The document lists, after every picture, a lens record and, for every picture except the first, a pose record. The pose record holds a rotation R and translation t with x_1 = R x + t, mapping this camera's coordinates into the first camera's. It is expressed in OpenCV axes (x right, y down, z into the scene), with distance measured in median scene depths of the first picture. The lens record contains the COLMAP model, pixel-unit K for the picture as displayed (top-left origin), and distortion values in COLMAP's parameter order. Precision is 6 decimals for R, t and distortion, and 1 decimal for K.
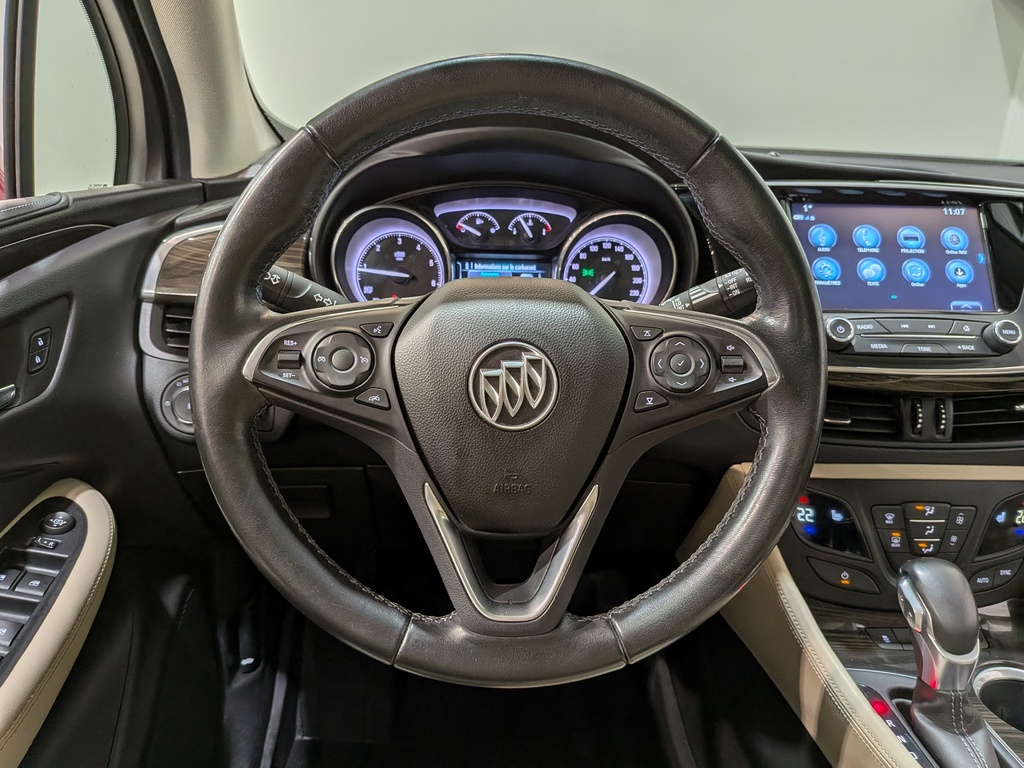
lens RADIAL K [[755.1, 0, 501.3], [0, 755.1, 398.9], [0, 0, 1]] dist [0.051615, -0.094381]
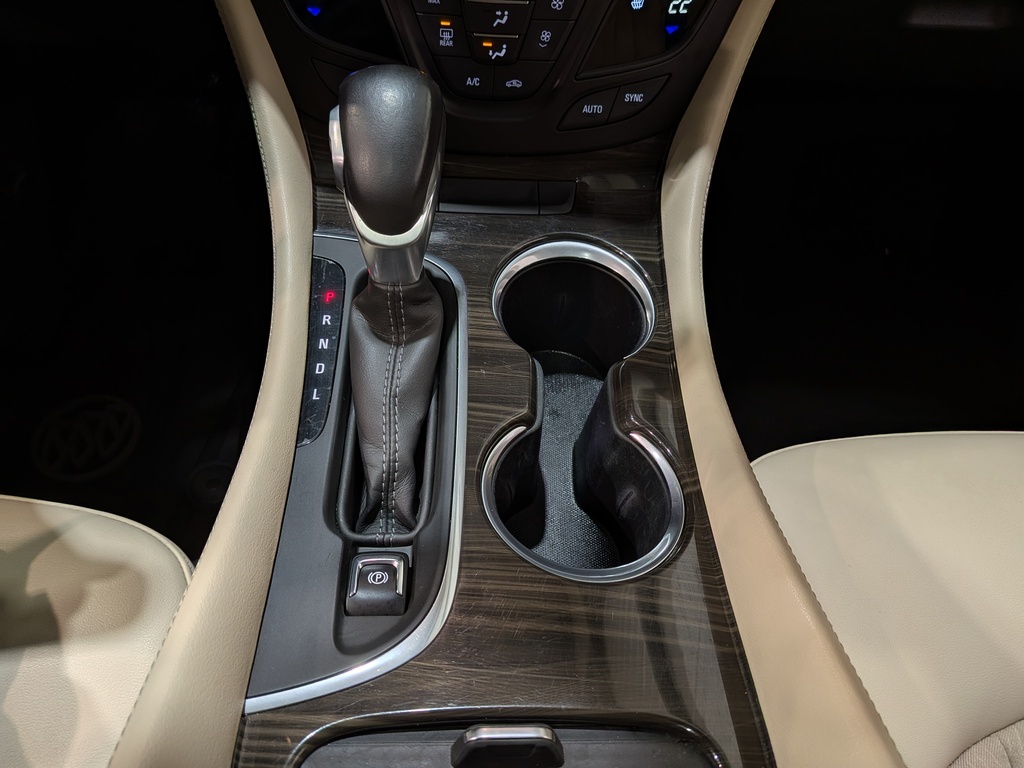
lens RADIAL K [[755.1, 0, 500.0], [0, 755.1, 403.9], [0, 0, 1]] dist [0.051615, -0.094381]
pose [[0.999429, 0.027736, 0.019288, 0.559419], [-0.033773, 0.806397, 0.590410, 0.063778], [0.000821, -0.590724, 0.806873, 0.334877]]
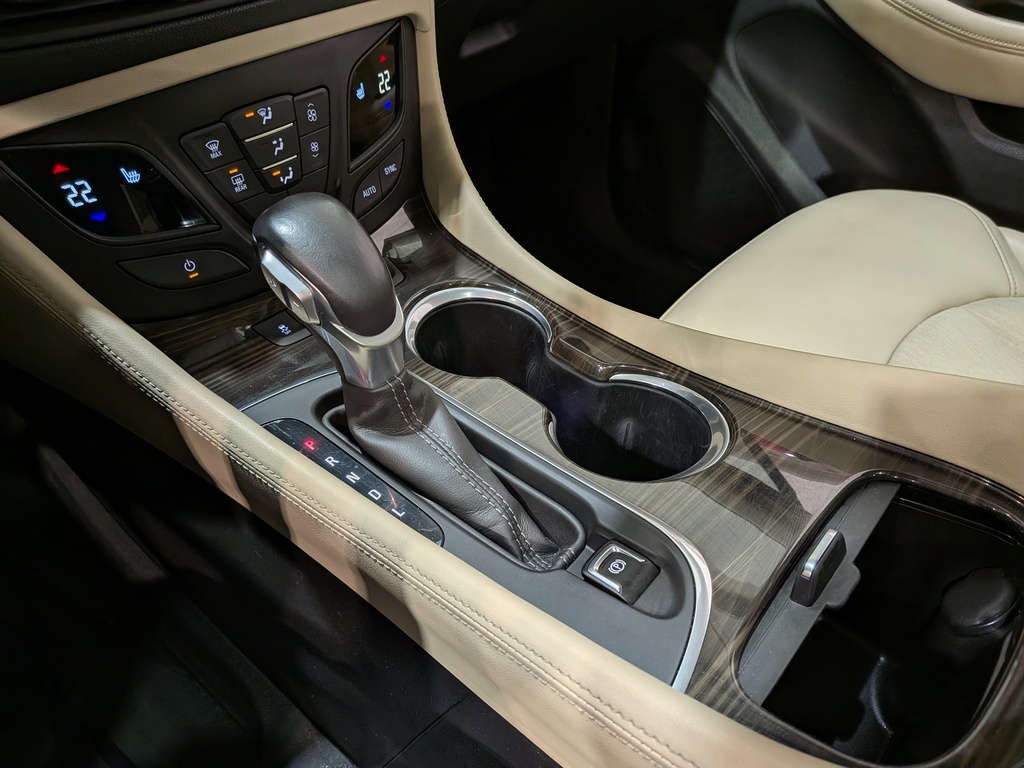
lens RADIAL K [[755.1, 0, 505.7], [0, 755.1, 399.8], [0, 0, 1]] dist [0.051615, -0.094381]
pose [[0.680816, -0.510698, 0.525049, 0.249749], [0.218737, 0.825885, 0.519680, 0.058808], [-0.699030, -0.238959, 0.673985, 0.384810]]
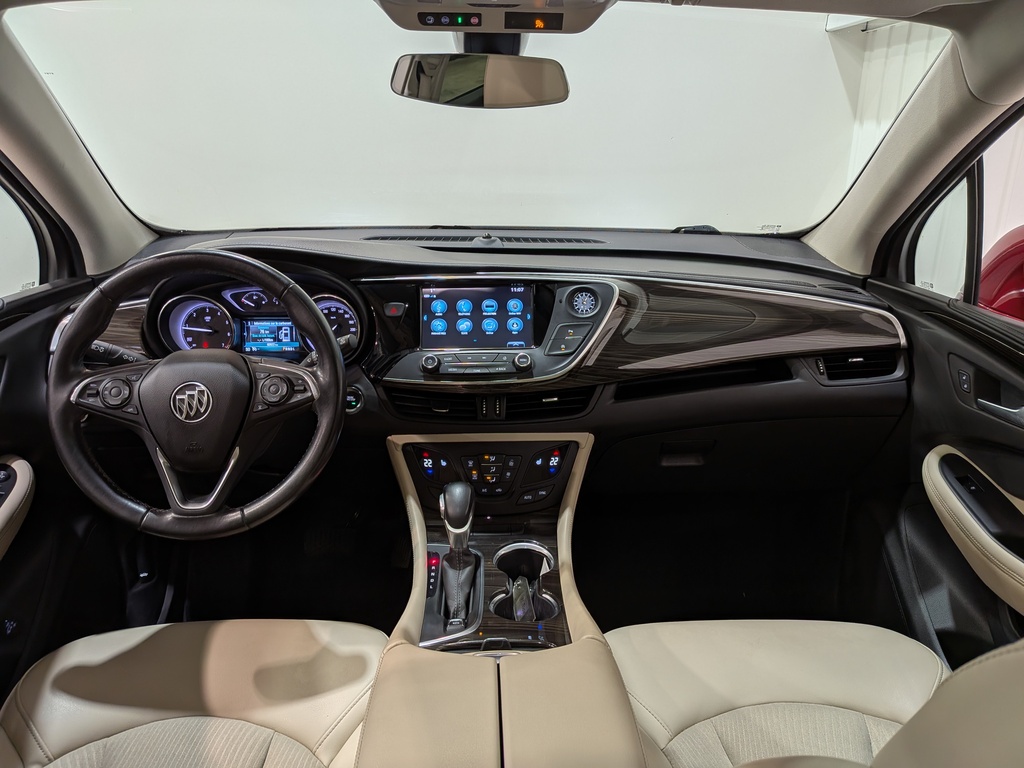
lens RADIAL K [[755.1, 0, 518.6], [0, 755.1, 375.0], [0, 0, 1]] dist [0.051615, -0.094381]
pose [[0.999634, -0.025961, 0.007547, 0.616989], [0.026043, 0.999600, -0.010991, -0.030964], [-0.007259, 0.011183, 0.999911, -0.795158]]
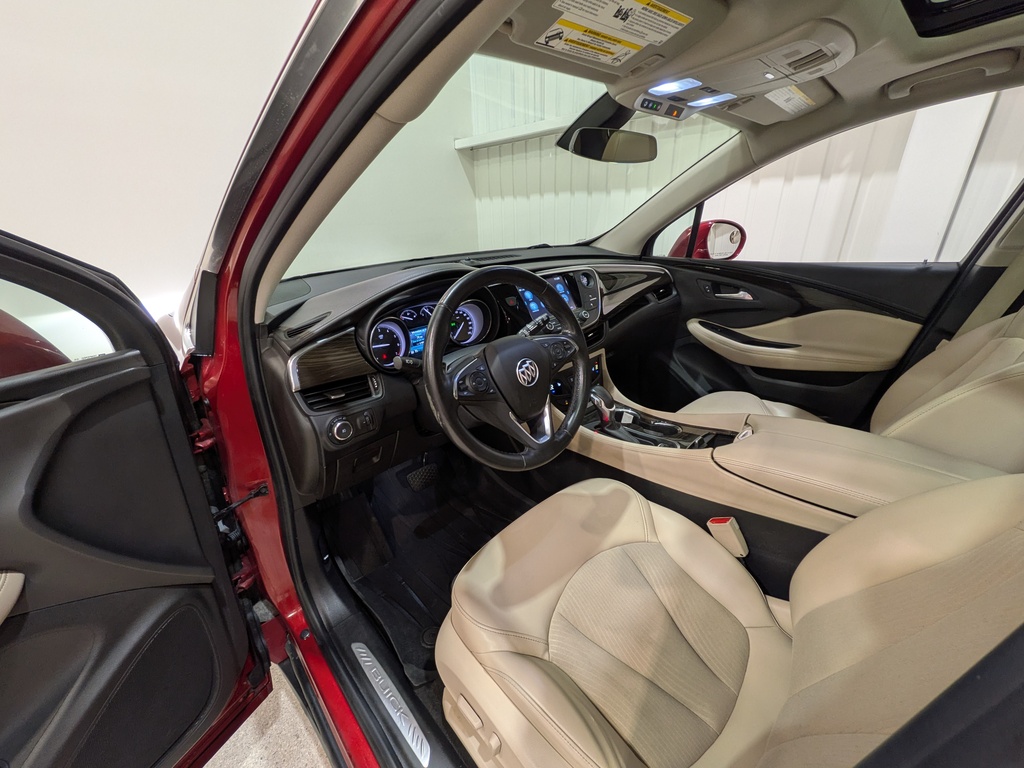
lens RADIAL K [[413.3, 0, 523.1], [0, 413.3, 376.8], [0, 0, 1]] dist [0.003753, -0.000202]
pose [[0.736860, -0.305950, 0.602853, -0.670750], [0.268851, 0.950803, 0.153922, -0.173598], [-0.620287, 0.048659, 0.782864, -0.217688]]
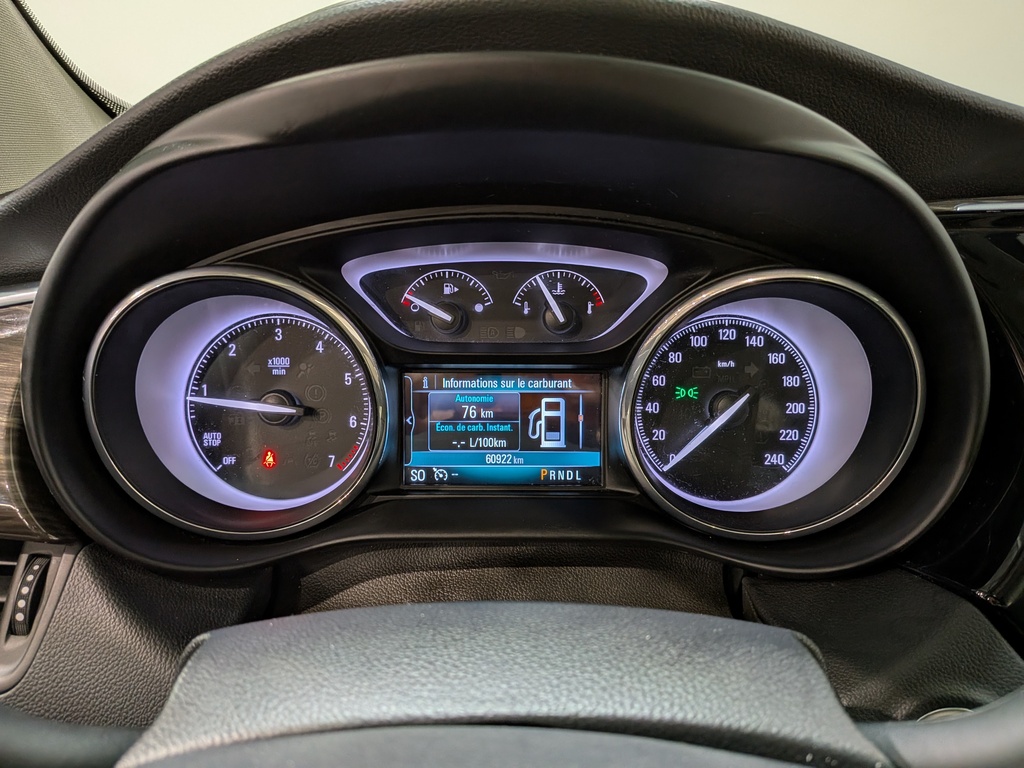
lens RADIAL K [[744.6, 0, 489.0], [0, 744.6, 385.7], [0, 0, 1]] dist [0.055622, -0.000745]
pose [[0.998965, -0.011781, -0.043934, 0.016470], [0.011024, 0.999787, -0.017450, -0.189805], [0.044130, 0.016948, 0.998882, 0.620860]]
